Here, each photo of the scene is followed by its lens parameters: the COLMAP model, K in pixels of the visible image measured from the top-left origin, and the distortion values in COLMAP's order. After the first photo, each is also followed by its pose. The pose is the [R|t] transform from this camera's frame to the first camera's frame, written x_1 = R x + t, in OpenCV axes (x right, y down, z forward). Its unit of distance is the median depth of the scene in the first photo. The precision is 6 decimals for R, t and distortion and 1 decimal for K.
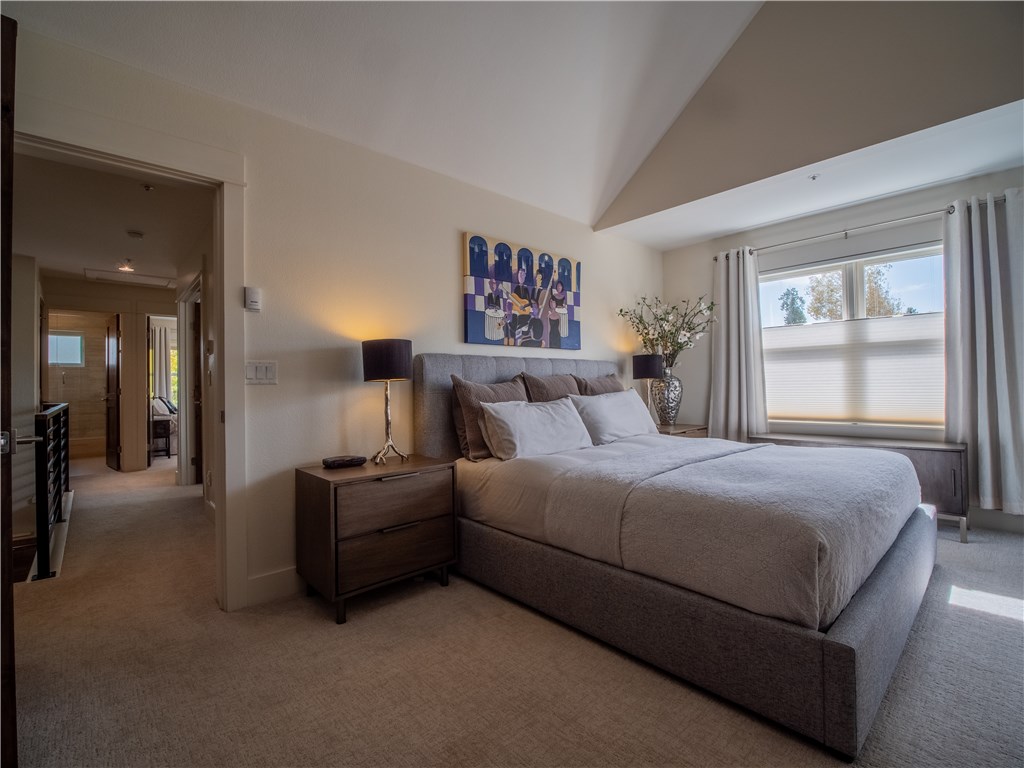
lens RADIAL K [[468.8, 0, 506.0], [0, 468.8, 382.9], [0, 0, 1]] dist [-0.013165, -0.003440]
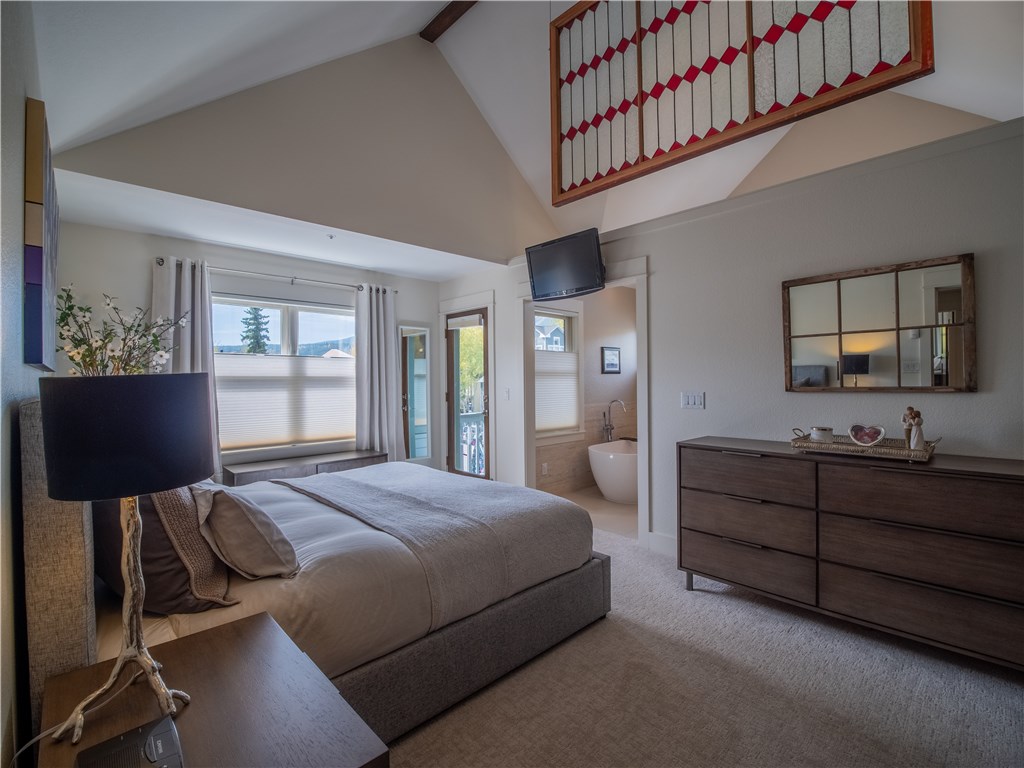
lens RADIAL K [[468.8, 0, 506.9], [0, 468.8, 380.6], [0, 0, 1]] dist [-0.013165, -0.003440]
pose [[-0.022185, 0.014715, 0.999646, -0.486244], [0.004536, 0.999883, -0.014618, -0.061136], [-0.999744, 0.004210, -0.022249, 0.564416]]
